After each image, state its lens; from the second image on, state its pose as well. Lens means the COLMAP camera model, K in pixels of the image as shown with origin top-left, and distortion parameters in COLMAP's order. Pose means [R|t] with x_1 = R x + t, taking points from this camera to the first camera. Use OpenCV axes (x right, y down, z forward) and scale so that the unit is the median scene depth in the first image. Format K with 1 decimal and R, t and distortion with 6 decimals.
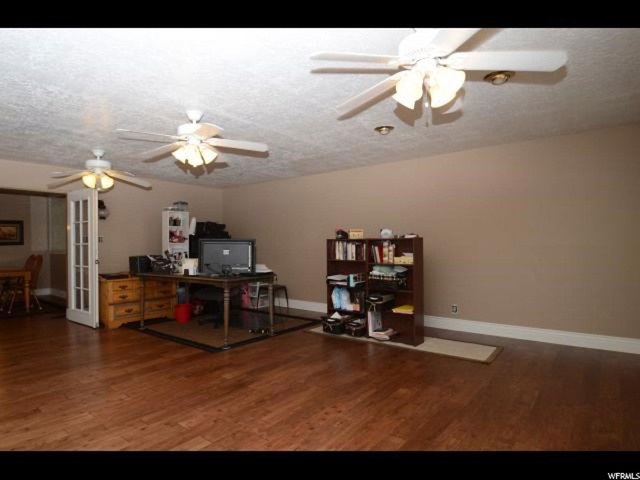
lens RADIAL K [[391.2, 0, 320.0], [0, 391.2, 240.0], [0, 0, 1]] dist [-0.029038, -0.000229]
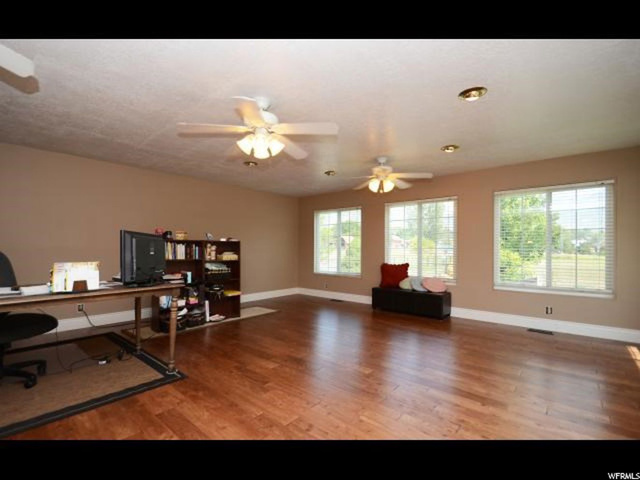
lens RADIAL K [[300.3, 0, 320.0], [0, 300.3, 240.0], [0, 0, 1]] dist [0.002556, 0.000239]
pose [[-0.003575, 0.040371, 0.999178, -0.823283], [-0.010230, 0.999131, -0.040406, 0.030236], [-0.999941, -0.010366, -0.003159, 0.673581]]
